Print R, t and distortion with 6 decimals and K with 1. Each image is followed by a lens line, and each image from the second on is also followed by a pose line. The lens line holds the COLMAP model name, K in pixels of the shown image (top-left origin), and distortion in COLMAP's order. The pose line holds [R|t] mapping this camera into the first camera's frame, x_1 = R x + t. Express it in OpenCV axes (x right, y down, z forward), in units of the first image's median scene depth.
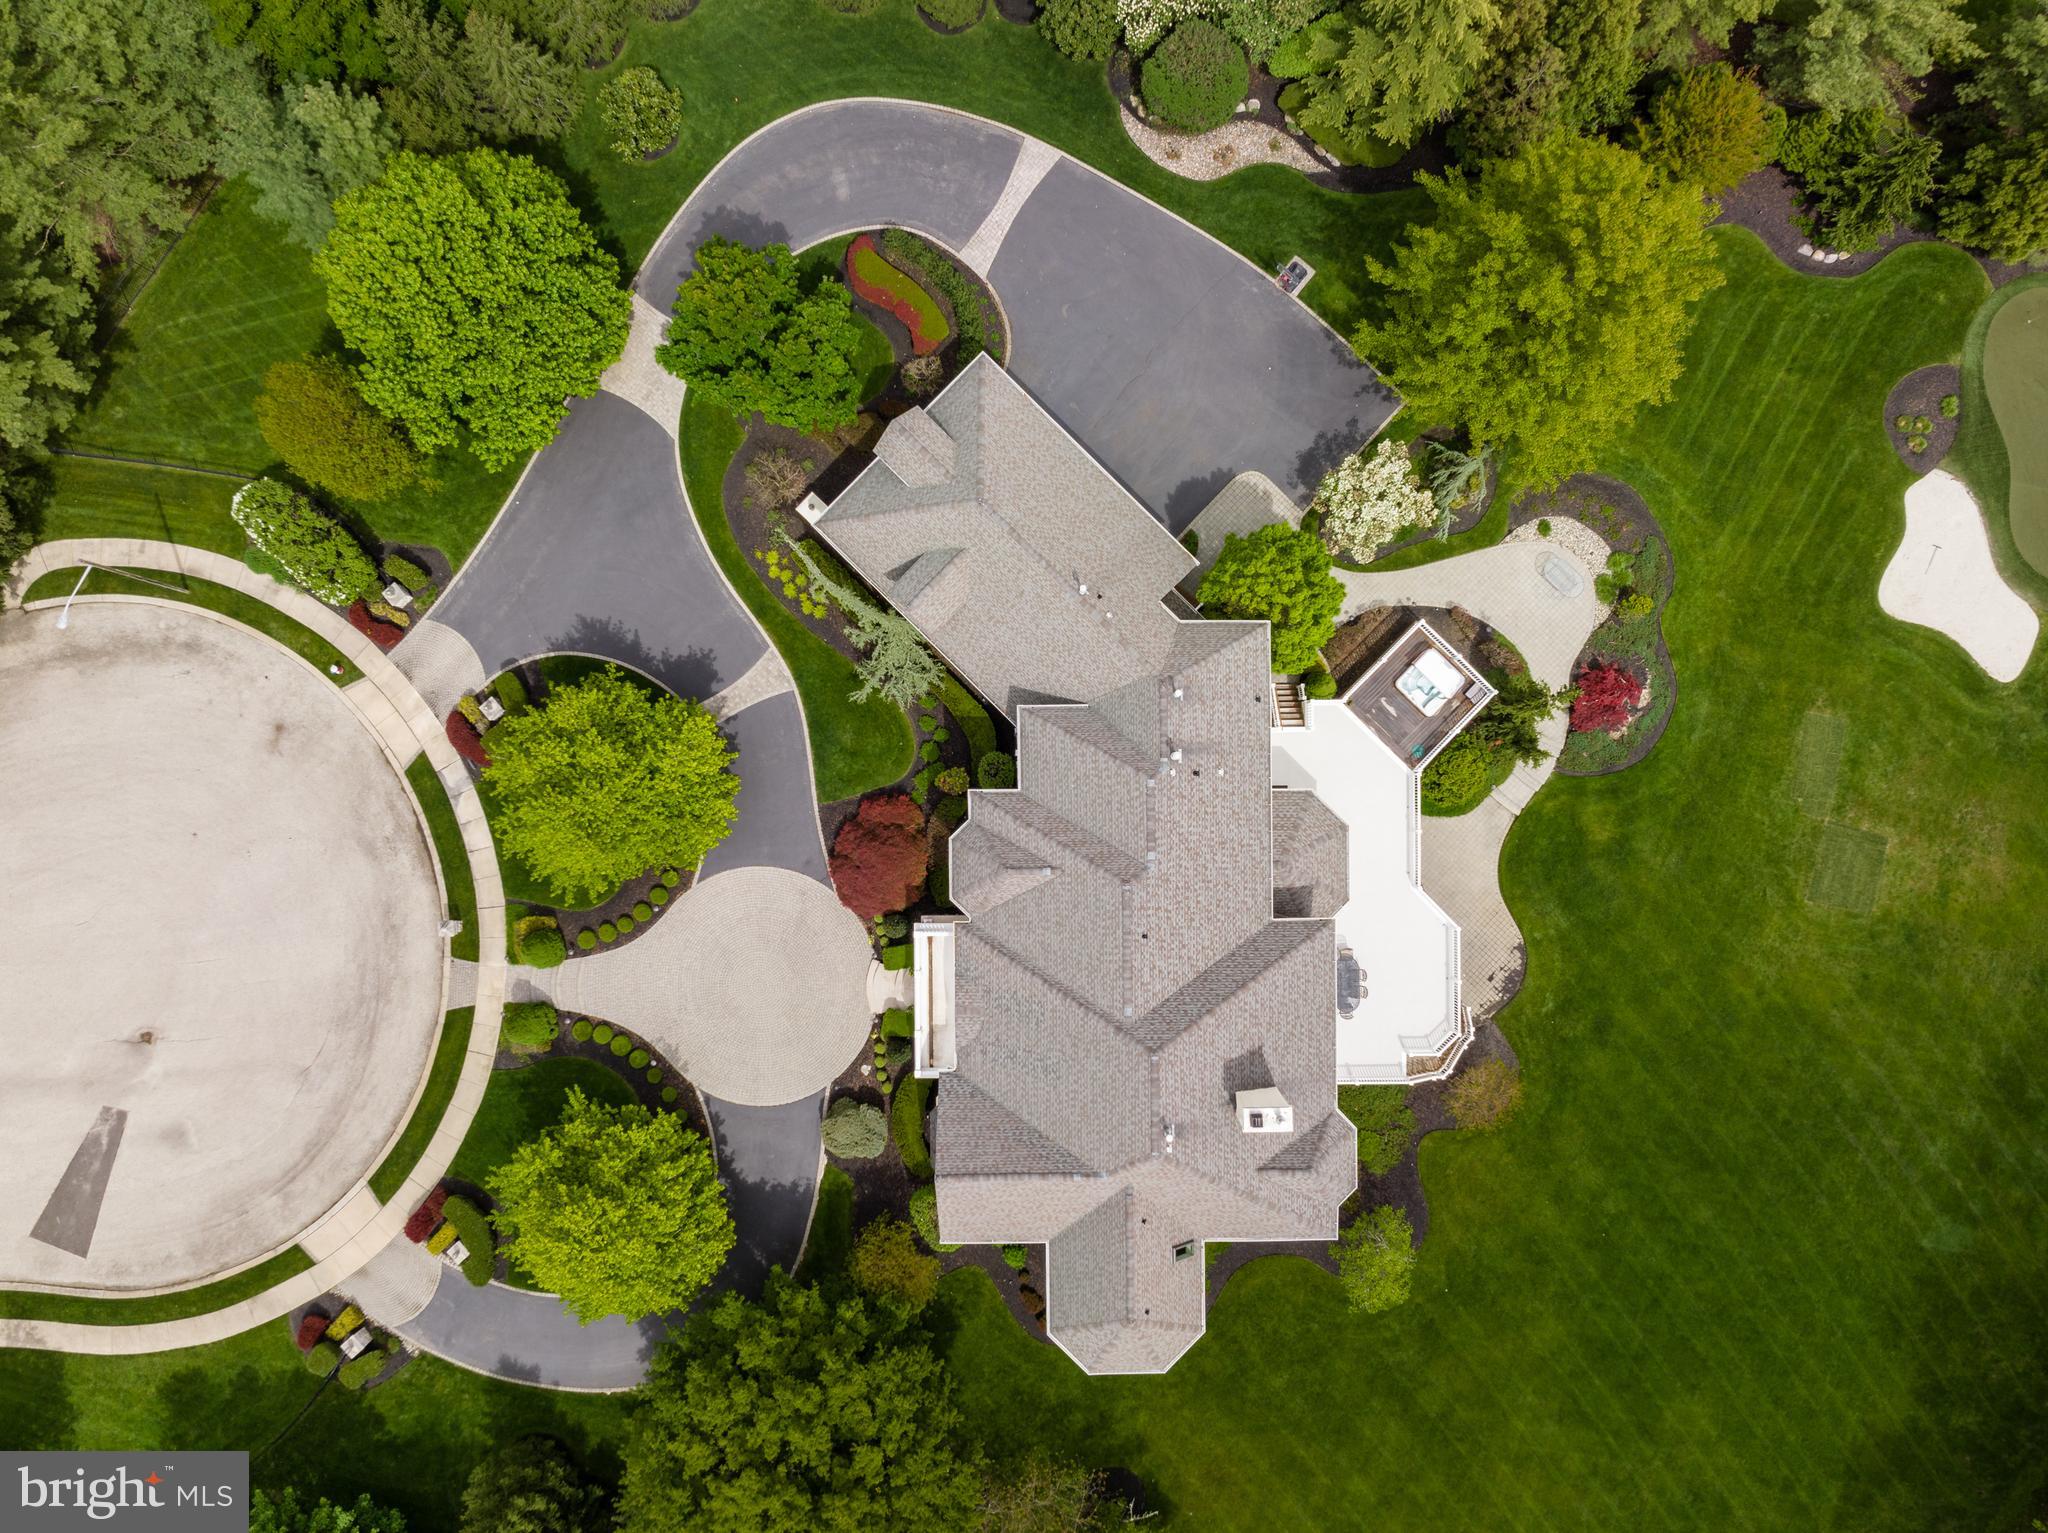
lens RADIAL K [[1479.4, 0, 1022.7], [0, 1479.4, 770.1], [0, 0, 1]] dist [-0.035585, -0.004087]
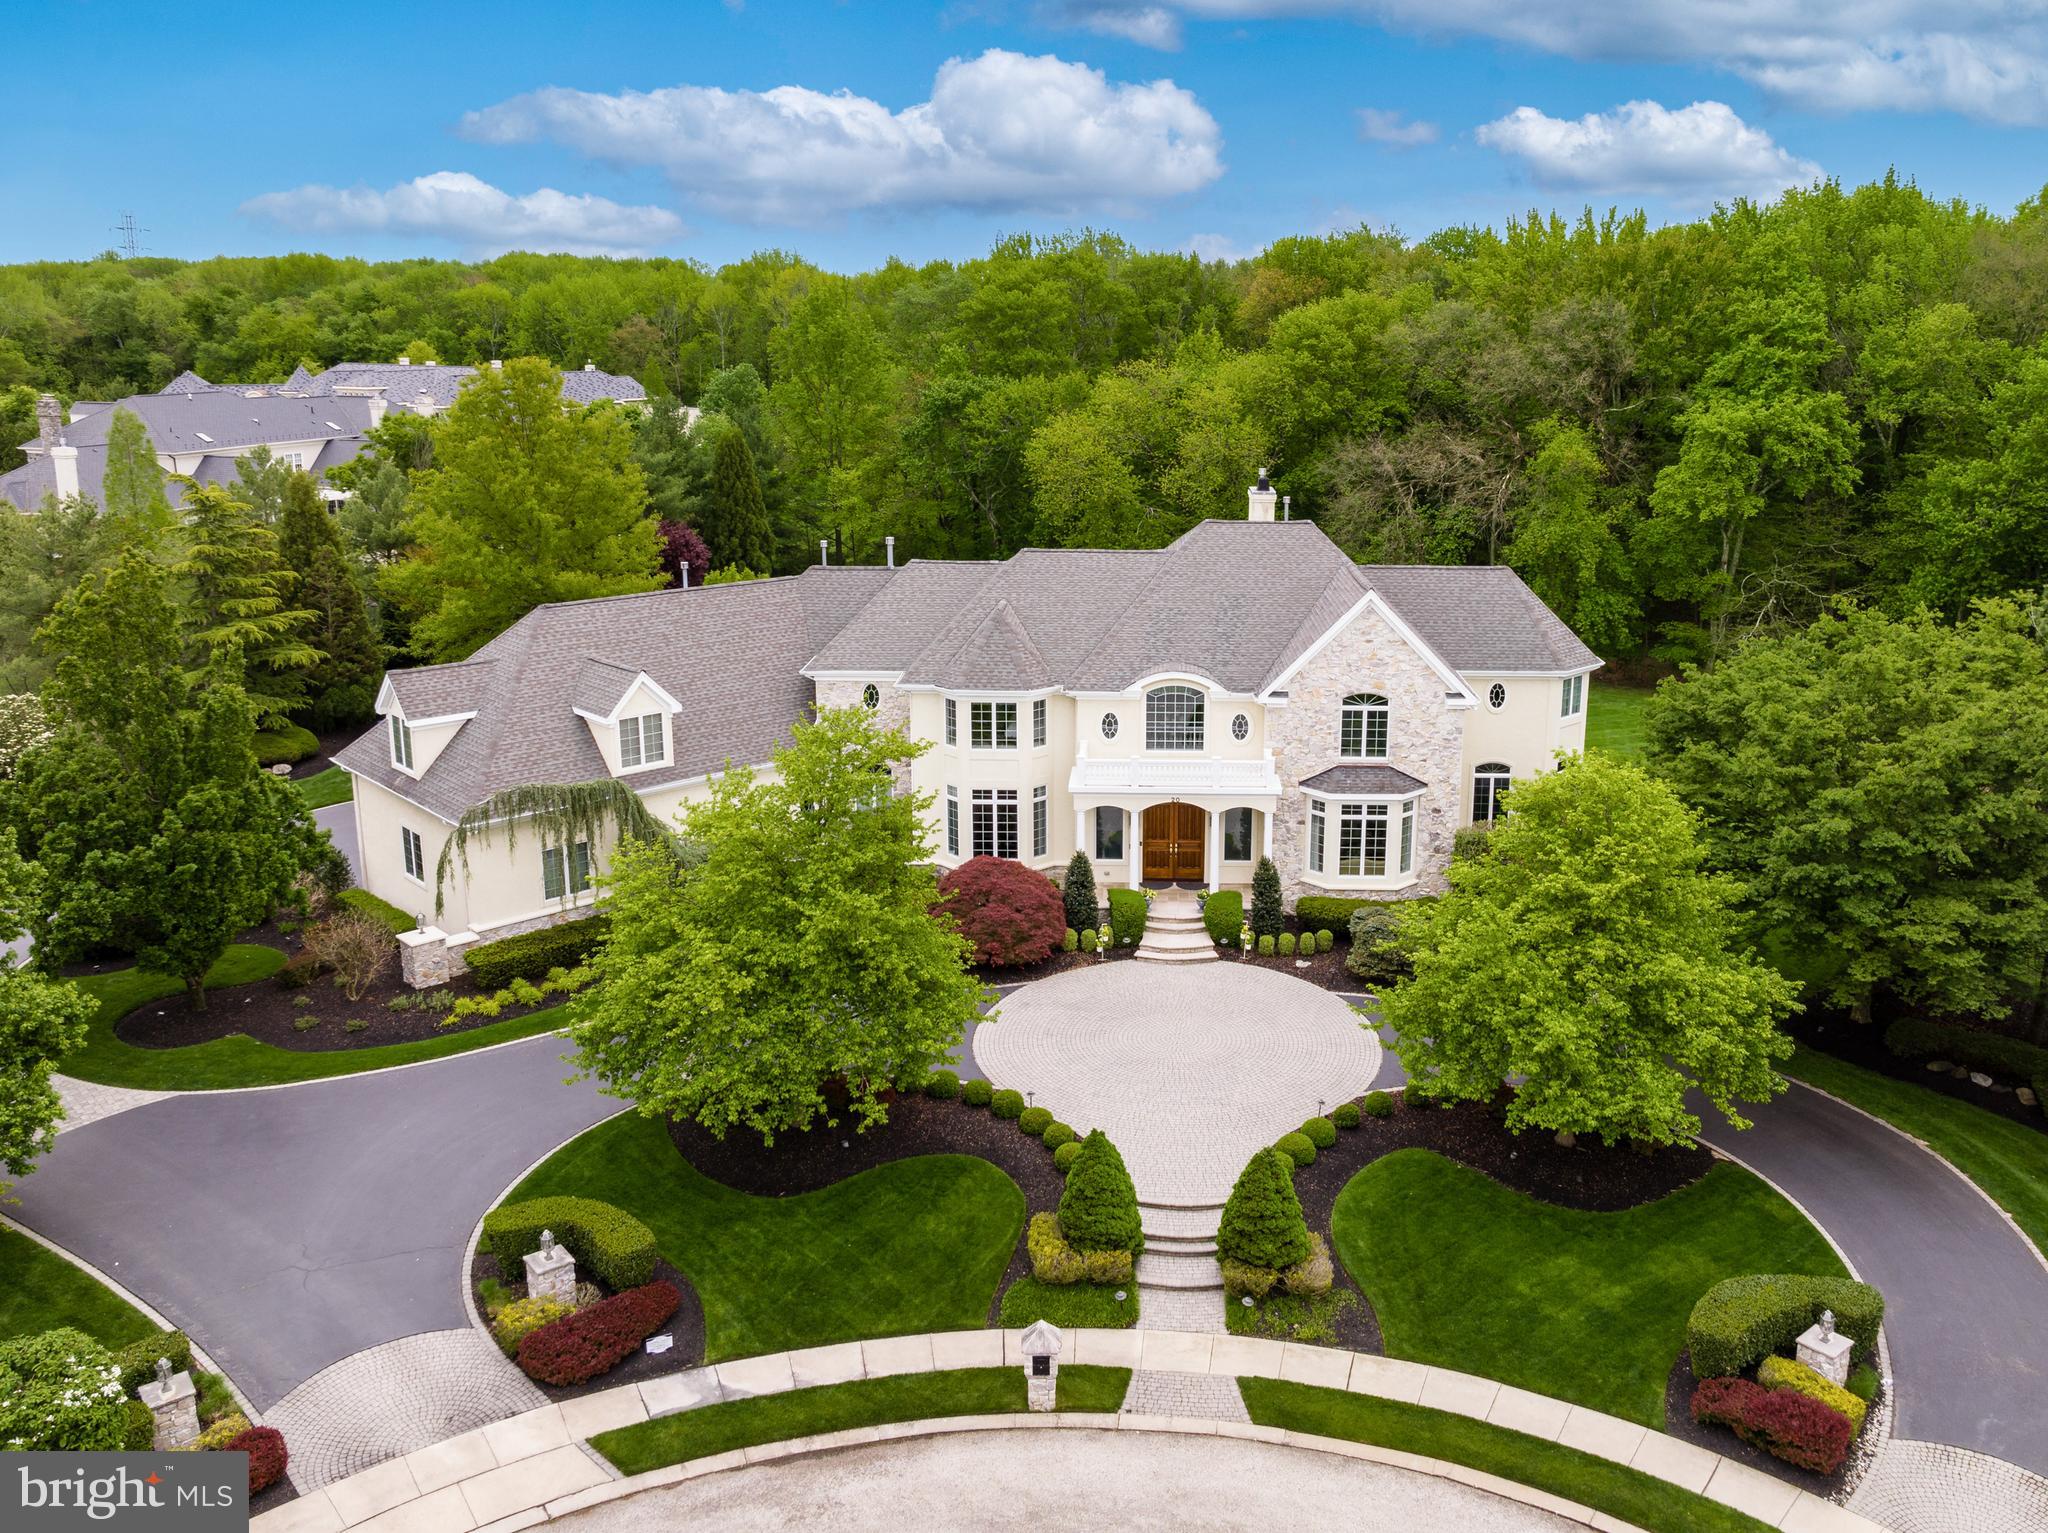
lens RADIAL K [[1670.5, 0, 1151.7], [0, 1670.5, 766.0], [0, 0, 1]] dist [-0.036189, -0.010046]
pose [[0.009919, -0.256127, 0.966592, -0.790192], [0.999886, 0.013508, -0.006681, 0.138264], [-0.011345, 0.966549, 0.256232, 0.718093]]
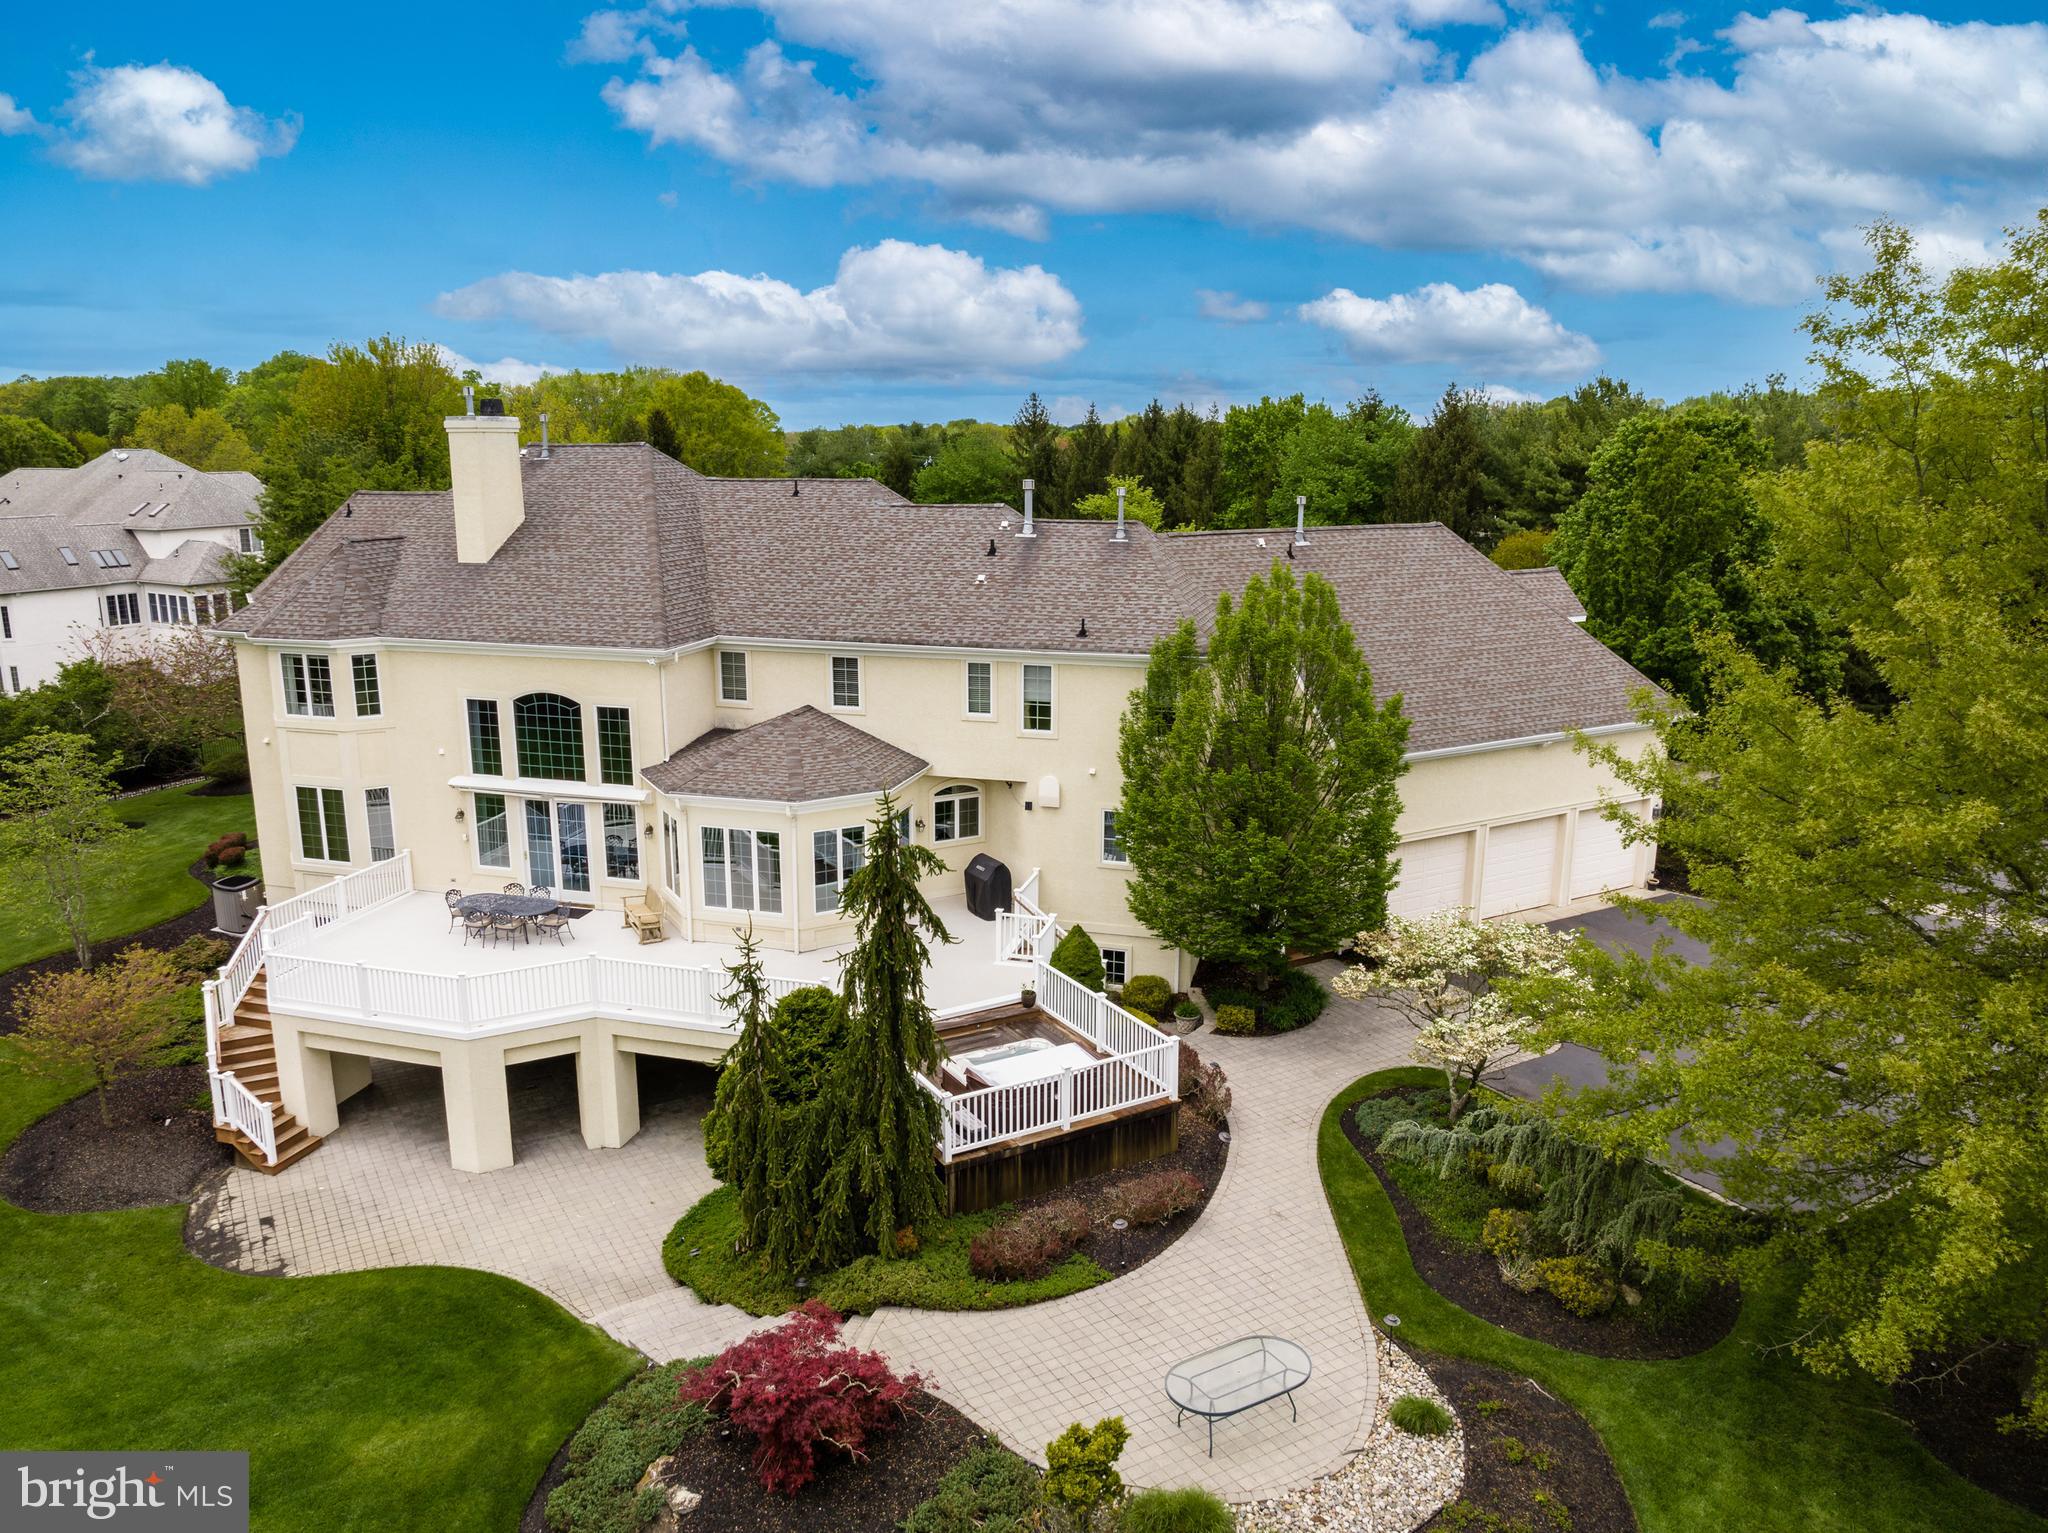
lens RADIAL K [[1443.9, 0, 1025.0], [0, 1443.9, 772.9], [0, 0, 1]] dist [-0.034001, -0.006926]
pose [[-0.277122, 0.222835, -0.934638, 0.608341], [-0.960827, -0.060413, 0.270484, -0.157362], [0.003809, 0.972982, 0.230848, 0.810479]]
